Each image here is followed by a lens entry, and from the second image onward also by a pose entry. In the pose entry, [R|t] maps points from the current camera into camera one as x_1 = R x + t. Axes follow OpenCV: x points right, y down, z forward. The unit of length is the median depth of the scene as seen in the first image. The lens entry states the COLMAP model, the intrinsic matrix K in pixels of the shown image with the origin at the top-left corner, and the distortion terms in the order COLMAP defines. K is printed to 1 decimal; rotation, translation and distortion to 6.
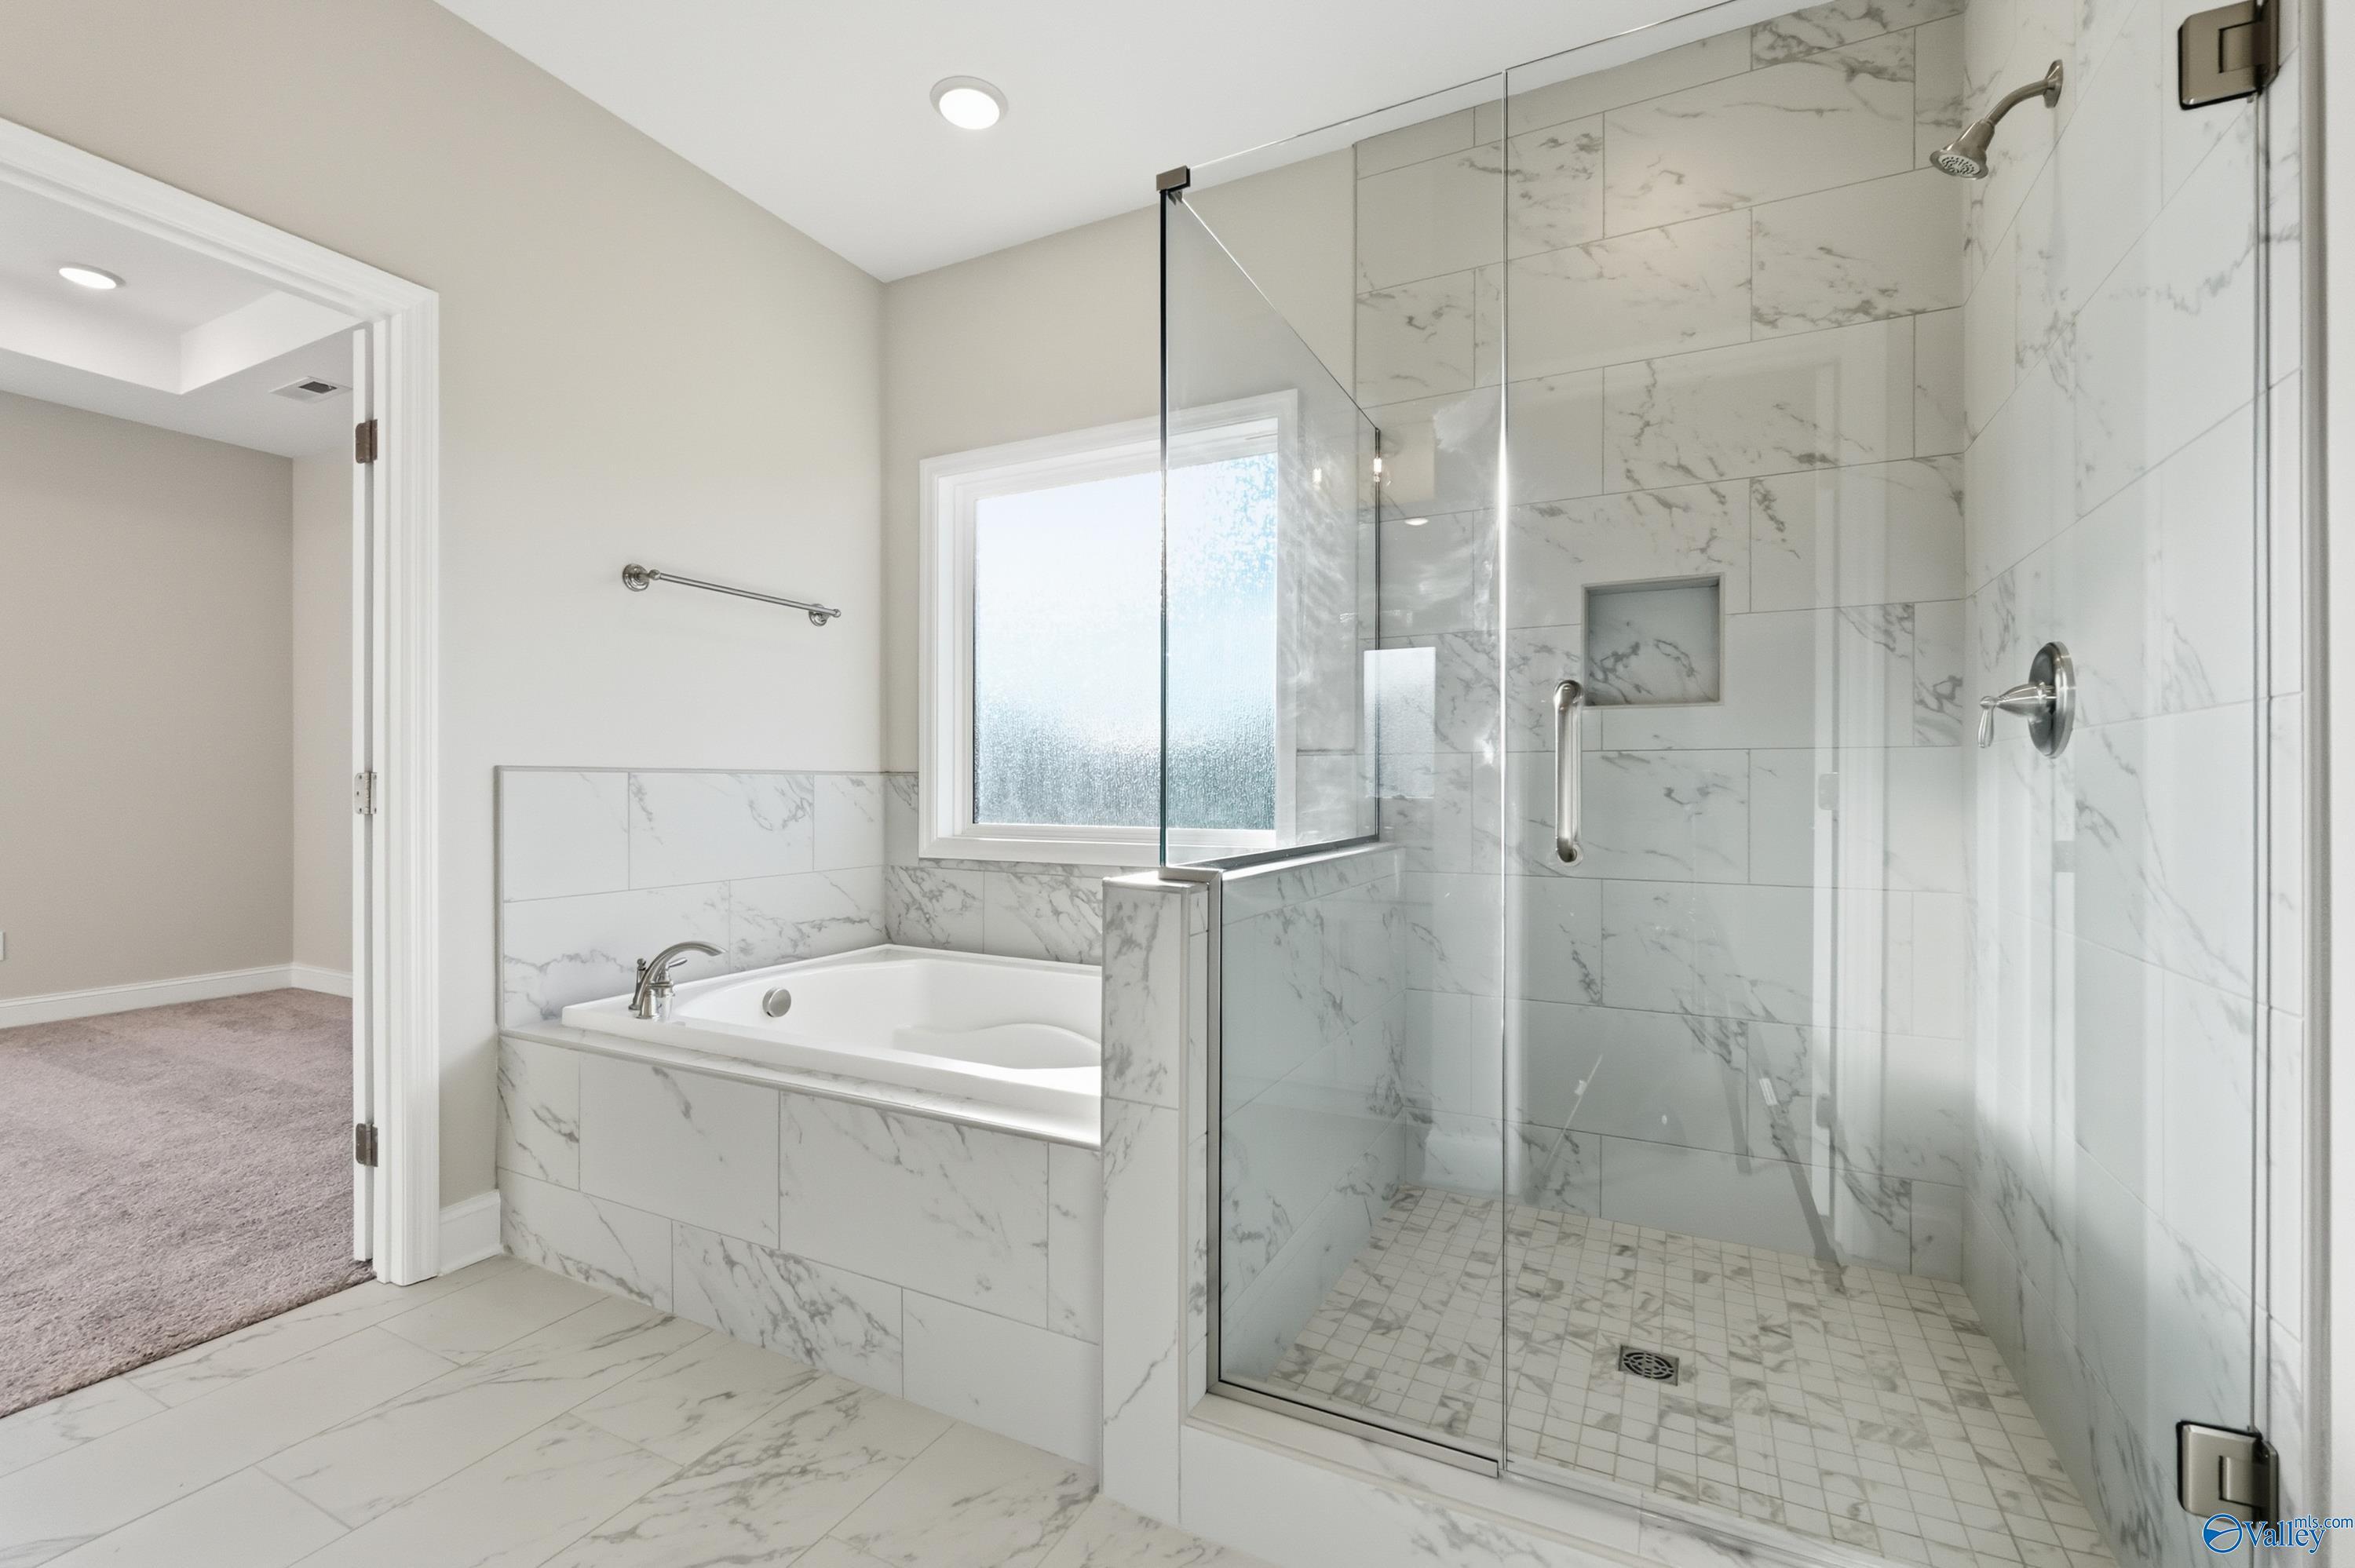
lens RADIAL K [[1049.8, 0, 1185.2], [0, 1049.8, 779.5], [0, 0, 1]] dist [-0.000672, 0.000008]
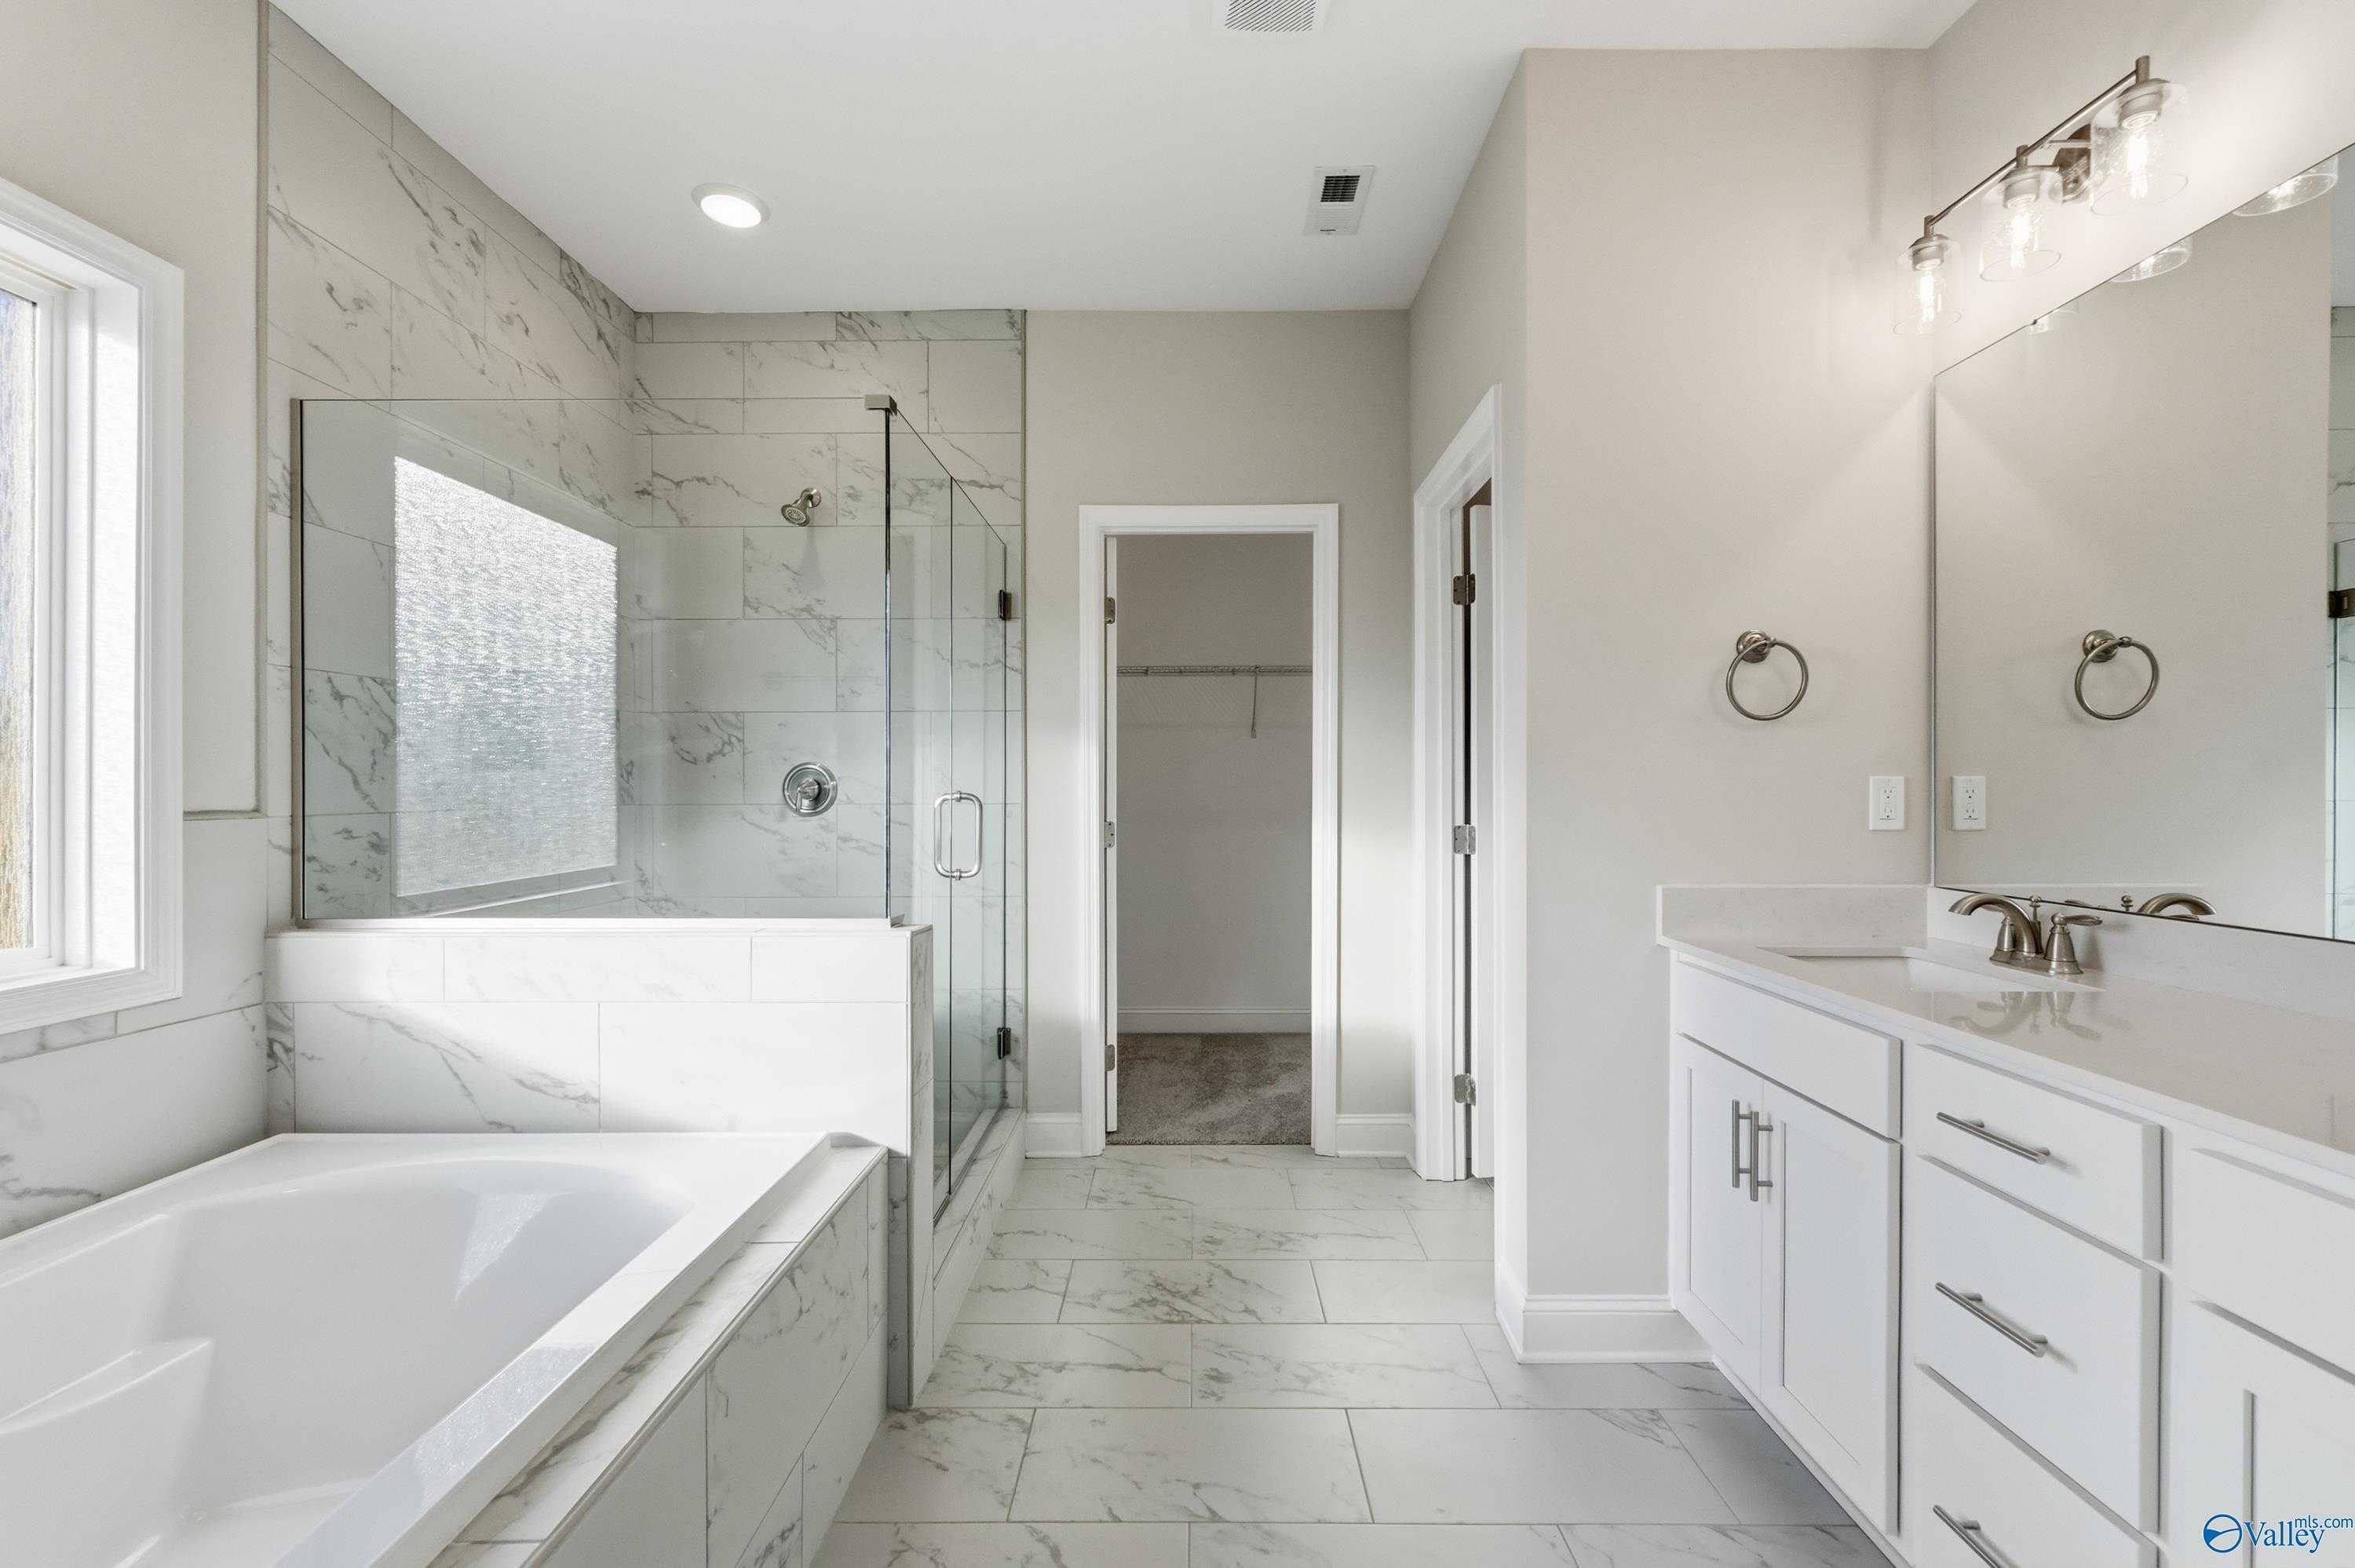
lens RADIAL K [[1049.8, 0, 1185.2], [0, 1049.8, 779.5], [0, 0, 1]] dist [-0.000672, 0.000008]
pose [[-0.473054, 0.000217, 0.881034, -0.964887], [-0.003084, 0.999993, -0.001902, -0.061598], [-0.881028, -0.003617, -0.473050, 0.926731]]
